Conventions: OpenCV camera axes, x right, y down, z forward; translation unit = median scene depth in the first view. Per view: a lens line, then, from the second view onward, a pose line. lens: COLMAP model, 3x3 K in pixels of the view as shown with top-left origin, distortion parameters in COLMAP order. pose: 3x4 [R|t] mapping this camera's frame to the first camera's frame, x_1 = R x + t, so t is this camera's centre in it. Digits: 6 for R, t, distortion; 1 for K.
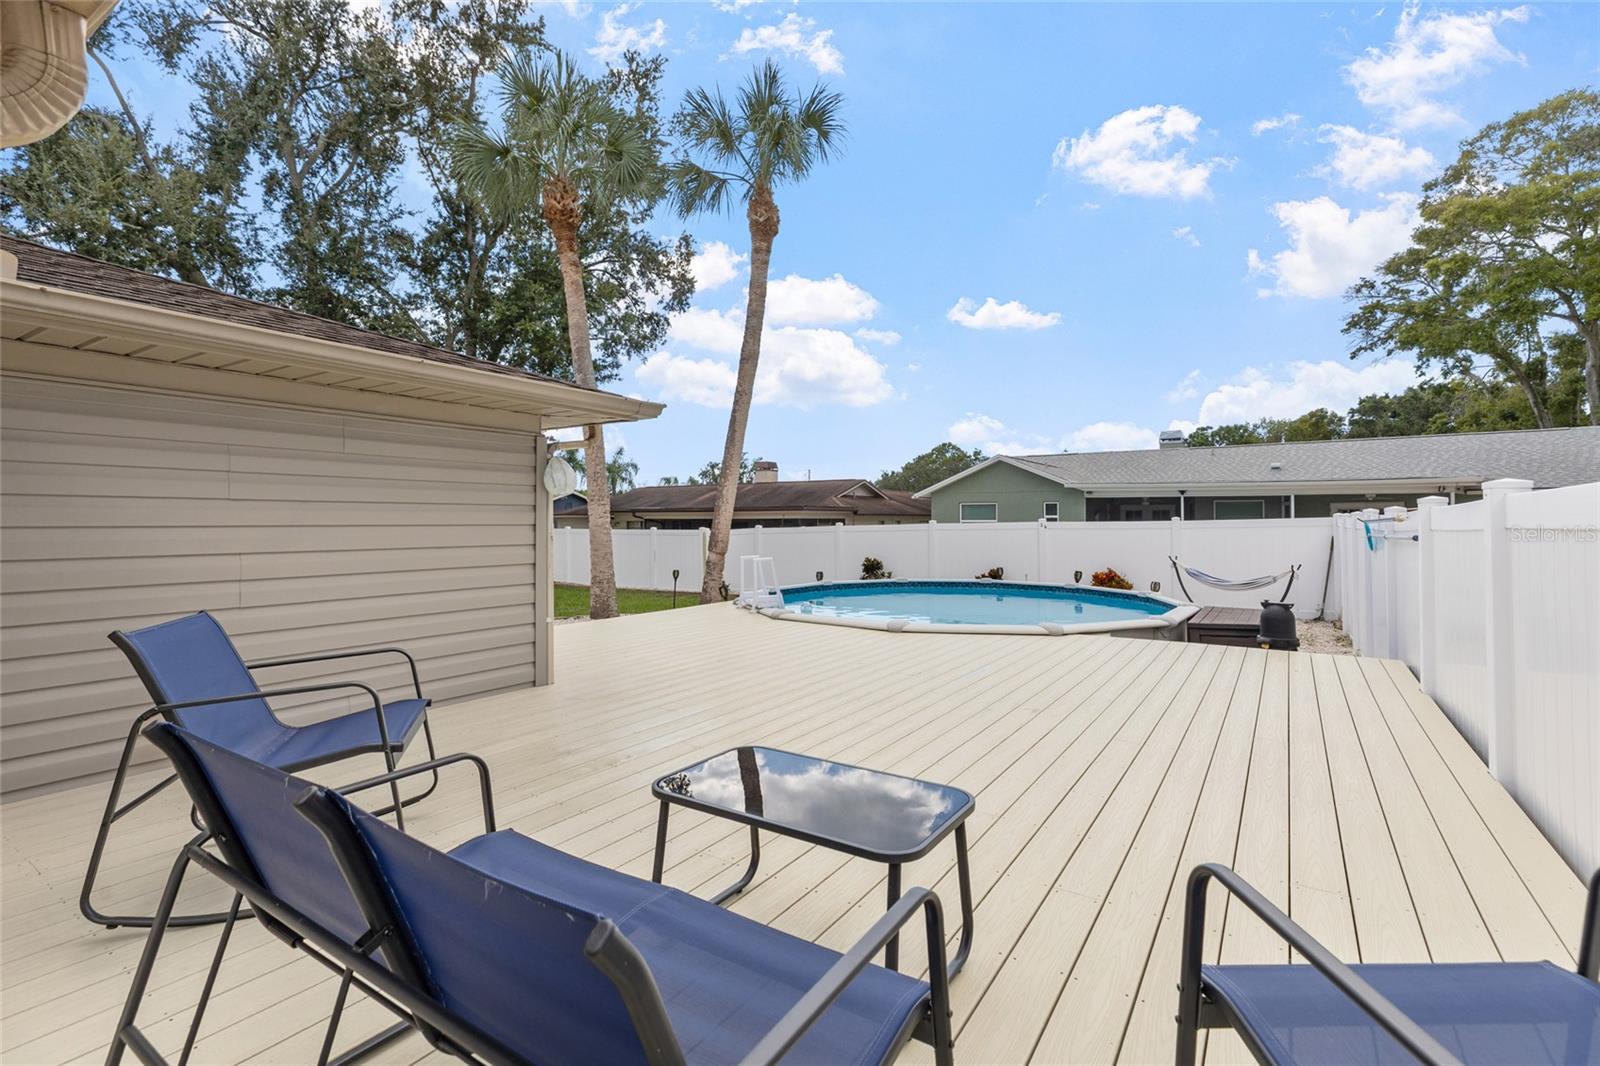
lens RADIAL K [[716.5, 0, 801.2], [0, 716.5, 523.8], [0, 0, 1]] dist [0.003052, 0.000135]
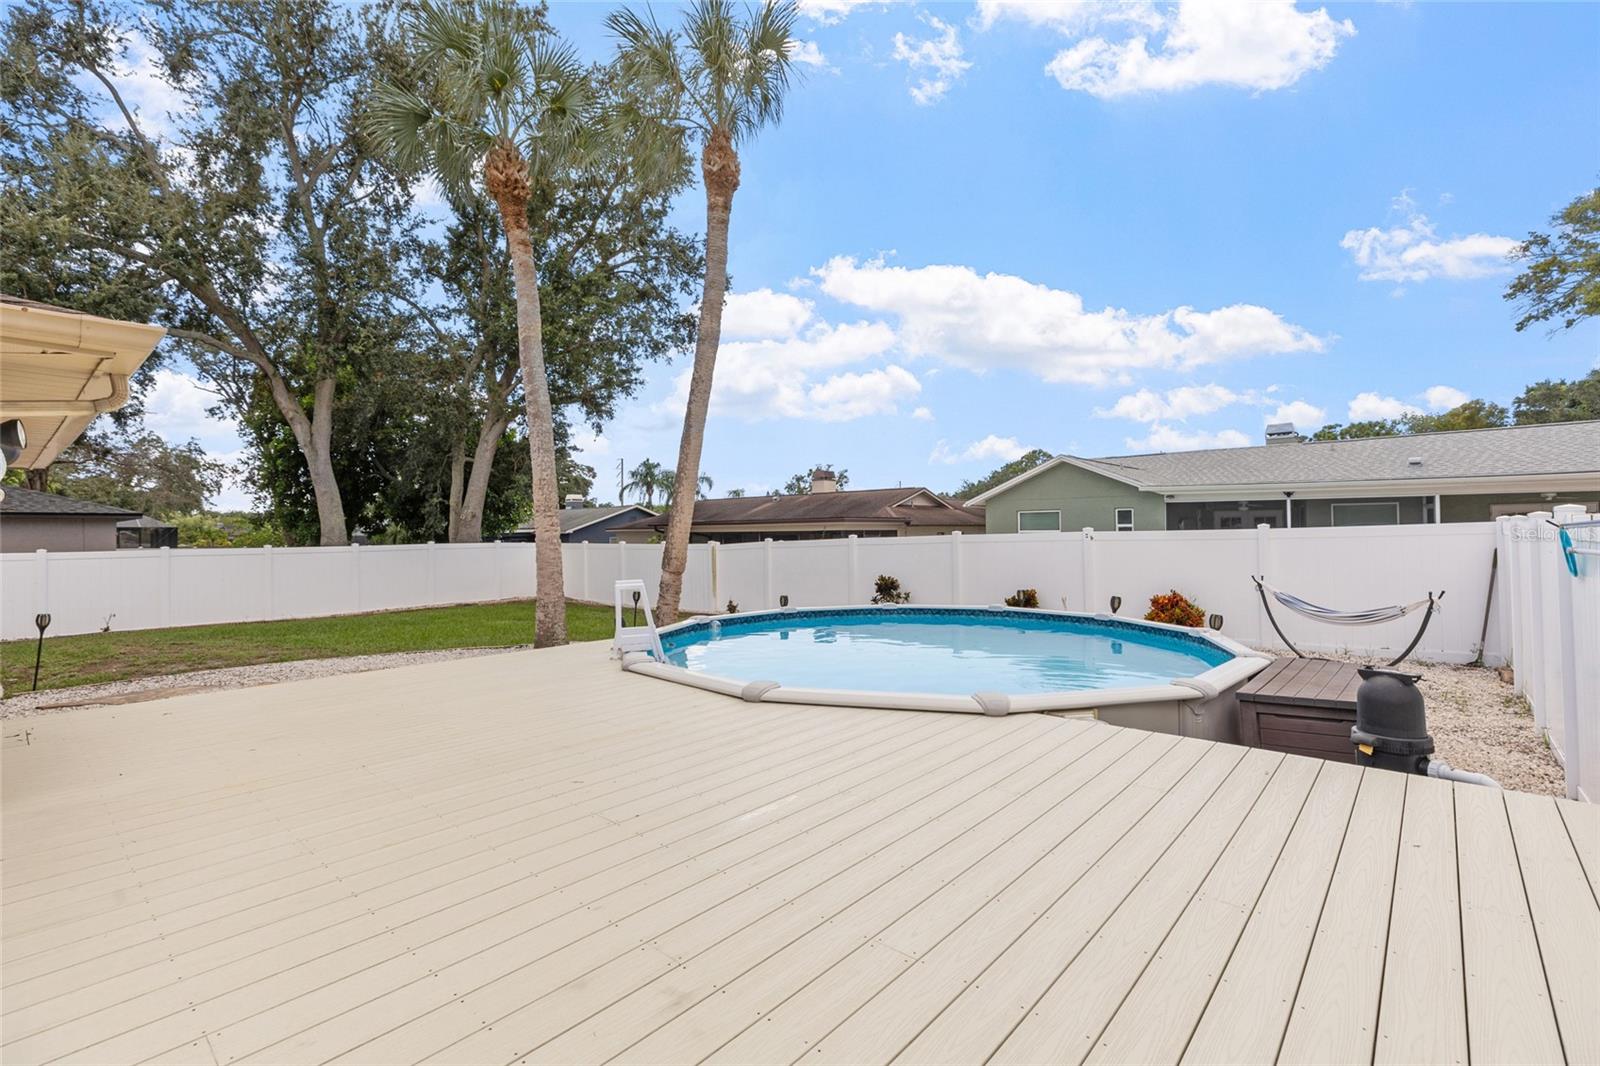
lens RADIAL K [[712.4, 0, 800.0], [0, 712.4, 533.0], [0, 0, 1]] dist [-0.003794, 0.004100]
pose [[0.990908, -0.008396, -0.134283, 0.081014], [0.007770, 0.999956, -0.005184, 0.000235], [0.134320, 0.004094, 0.990930, 0.110441]]
